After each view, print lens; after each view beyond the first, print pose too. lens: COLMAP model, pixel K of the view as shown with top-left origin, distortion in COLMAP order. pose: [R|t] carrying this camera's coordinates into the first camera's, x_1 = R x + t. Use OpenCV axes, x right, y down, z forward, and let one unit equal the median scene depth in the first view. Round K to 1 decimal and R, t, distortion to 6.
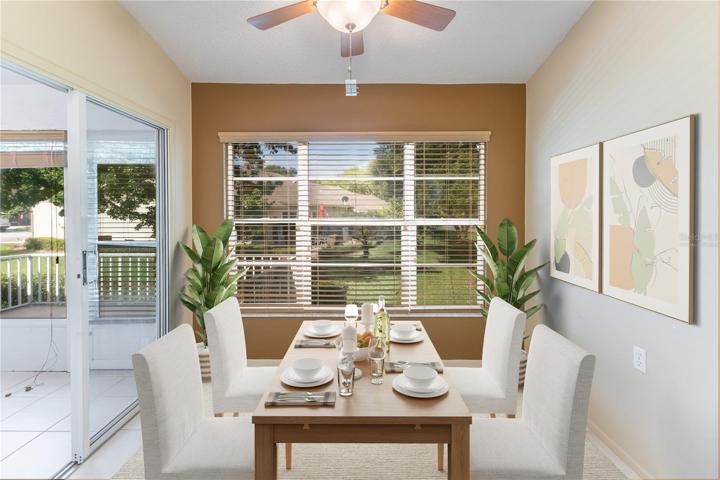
lens RADIAL K [[331.5, 0, 359.0], [0, 331.5, 223.1], [0, 0, 1]] dist [0.000011, 0.000019]
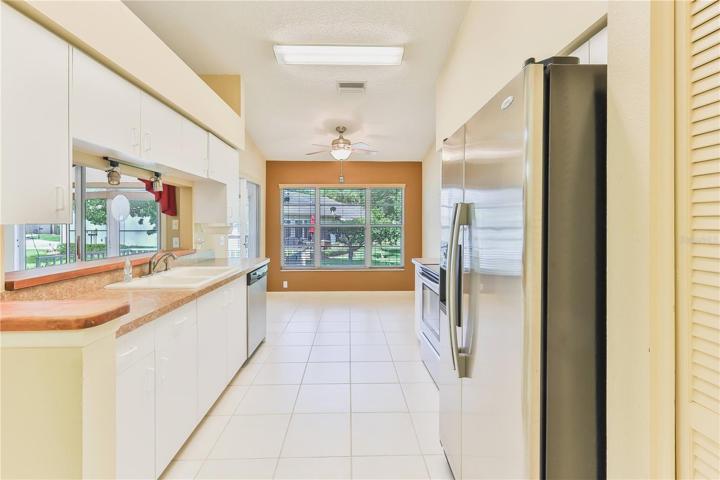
lens RADIAL K [[331.5, 0, 359.0], [0, 331.5, 223.1], [0, 0, 1]] dist [0.000011, 0.000019]
pose [[0.999201, 0.005237, 0.039615, 0.002481], [-0.004222, 0.999662, -0.025667, 0.004400], [-0.039736, 0.025479, 0.998885, -0.166060]]
